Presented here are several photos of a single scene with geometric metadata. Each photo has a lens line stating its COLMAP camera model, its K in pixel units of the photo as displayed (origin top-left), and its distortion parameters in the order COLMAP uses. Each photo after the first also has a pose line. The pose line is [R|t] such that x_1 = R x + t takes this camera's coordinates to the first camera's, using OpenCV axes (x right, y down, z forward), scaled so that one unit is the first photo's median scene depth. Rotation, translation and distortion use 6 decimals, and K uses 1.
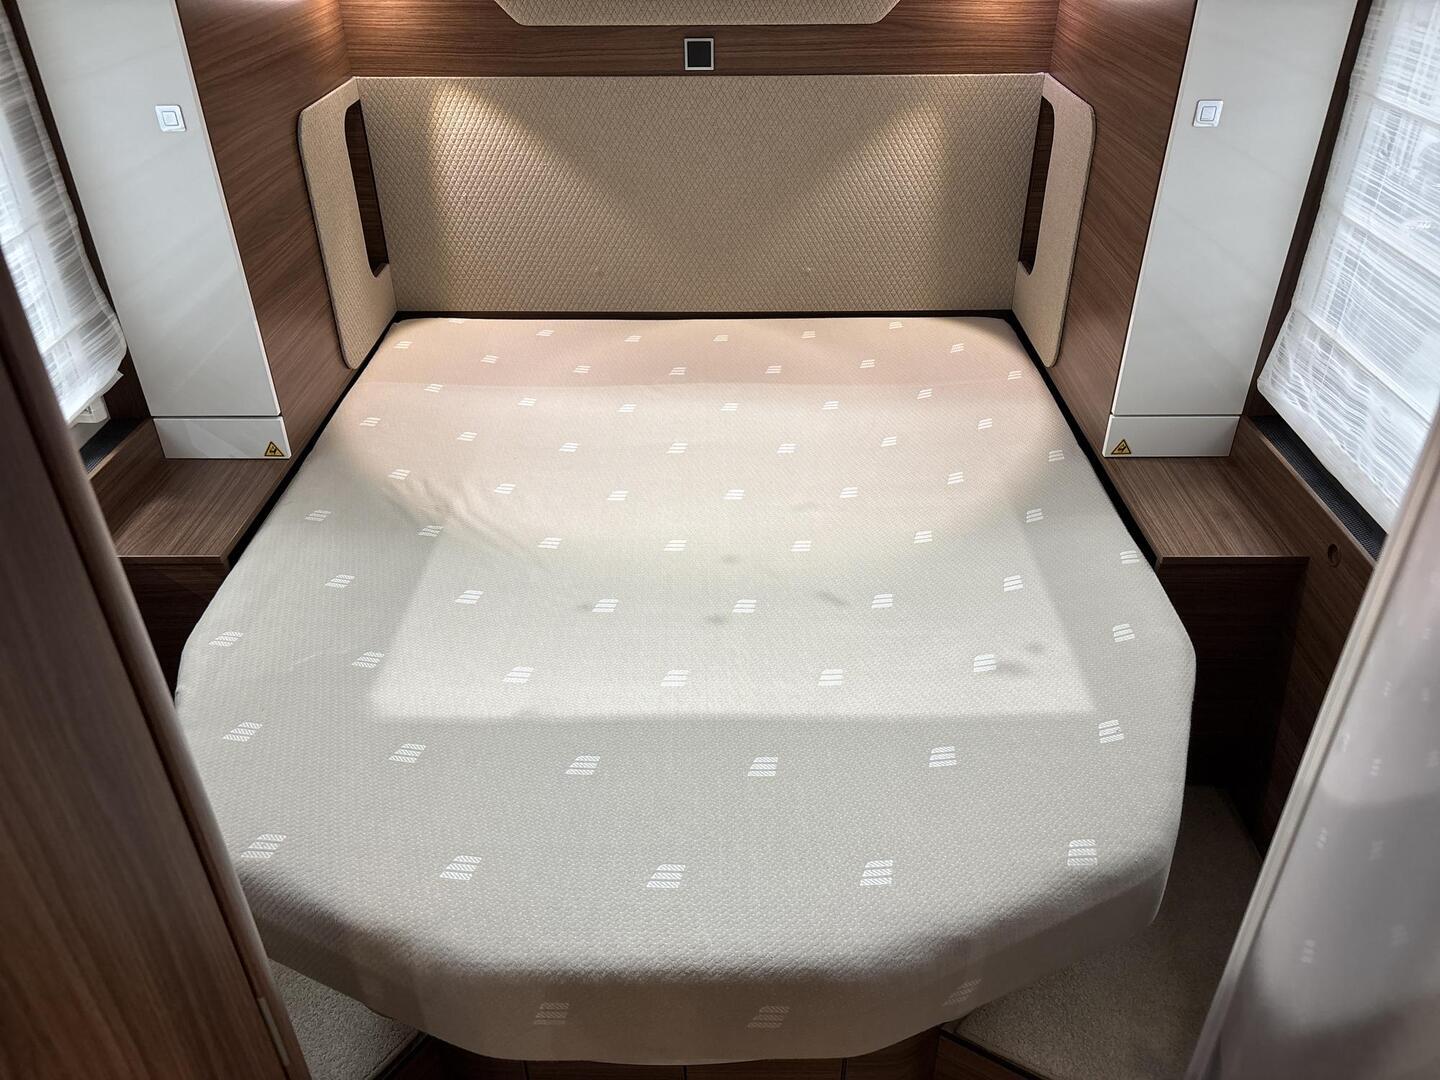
lens RADIAL K [[1096.9, 0, 722.8], [0, 1096.9, 547.0], [0, 0, 1]] dist [0.029987, -0.026809]
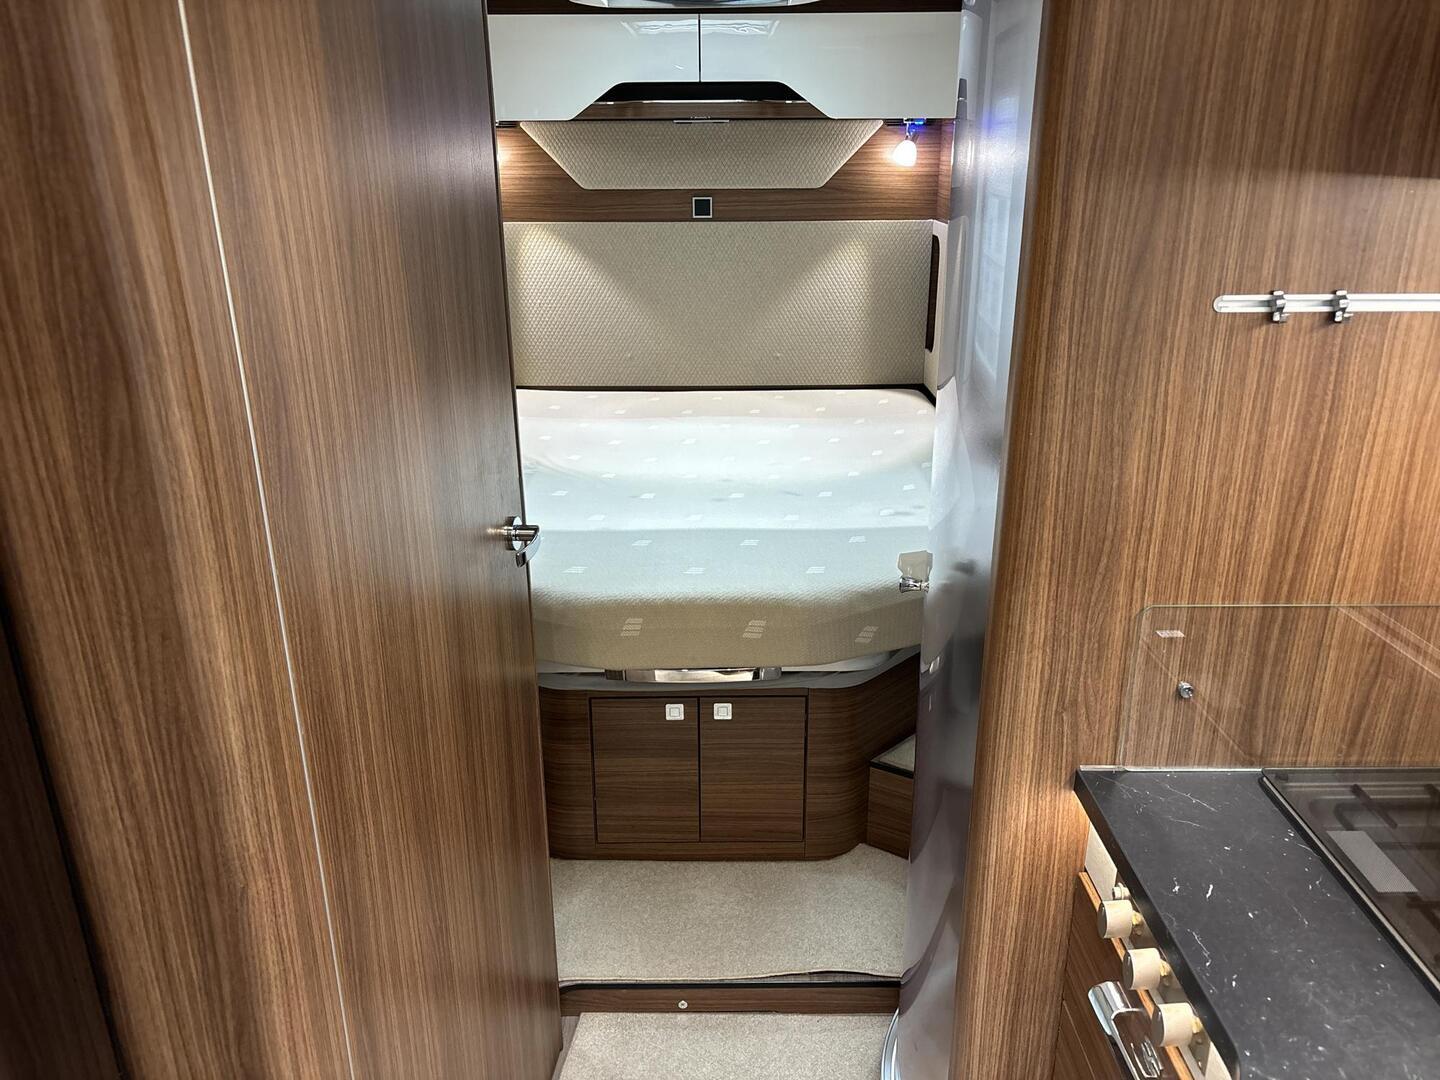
lens RADIAL K [[1096.9, 0, 722.8], [0, 1096.9, 547.0], [0, 0, 1]] dist [0.029987, -0.026809]
pose [[0.999901, -0.001661, 0.013987, -0.018473], [0.004660, 0.976115, -0.217205, 0.392774], [-0.013292, 0.217249, 0.976026, -0.430365]]
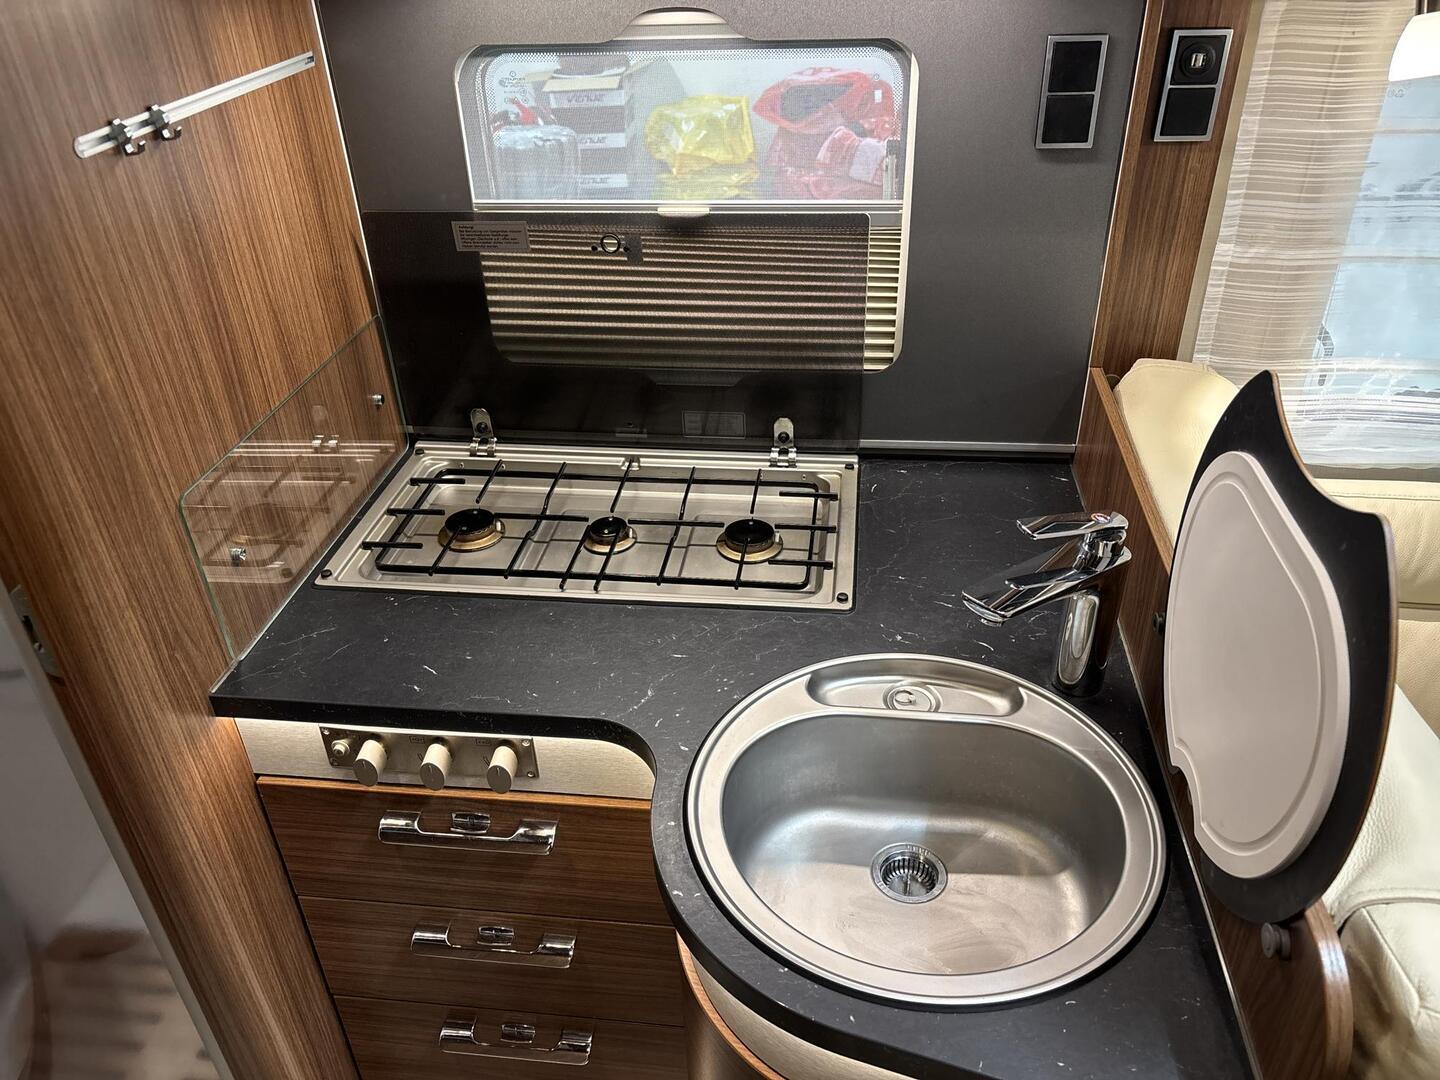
lens RADIAL K [[1086.7, 0, 720.1], [0, 1086.7, 545.4], [0, 0, 1]] dist [0.050658, -0.055621]
pose [[0.111250, -0.529313, 0.841101, -0.208931], [0.567598, 0.728573, 0.383424, 0.259897], [-0.815755, 0.434751, 0.381491, -0.257416]]
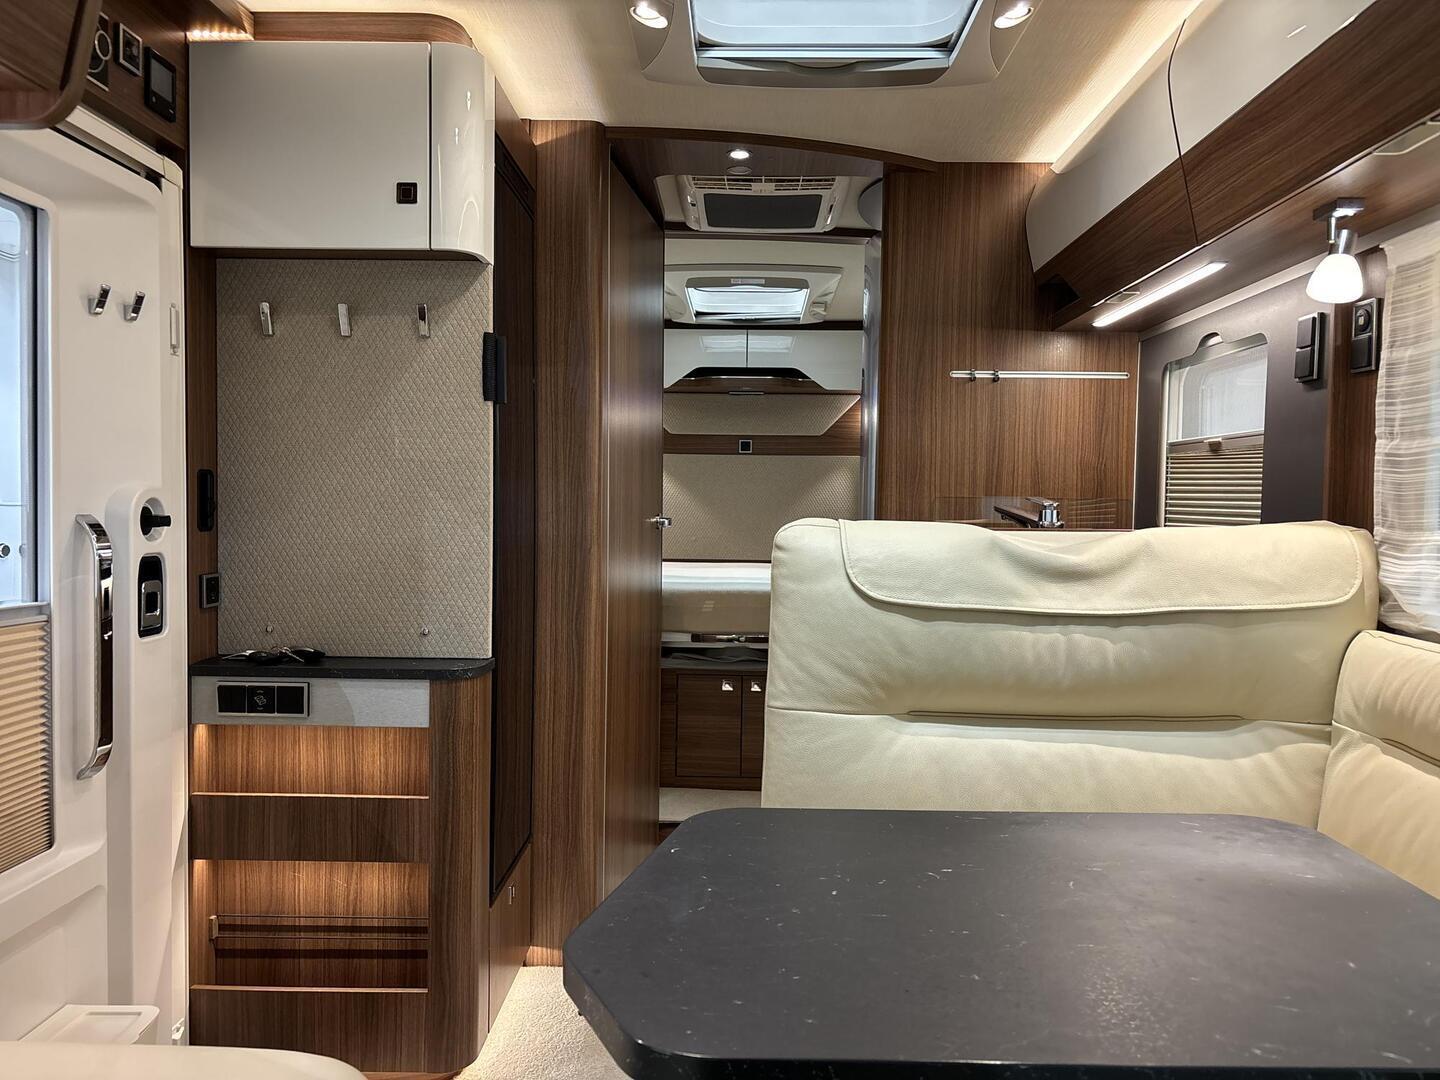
lens RADIAL K [[1086.7, 0, 720.1], [0, 1086.7, 545.4], [0, 0, 1]] dist [0.050658, -0.055621]
pose [[0.999662, 0.021826, -0.014159, -0.045551], [-0.025992, 0.860945, -0.508033, 1.075061], [0.001102, 0.508229, 0.861221, -1.038094]]
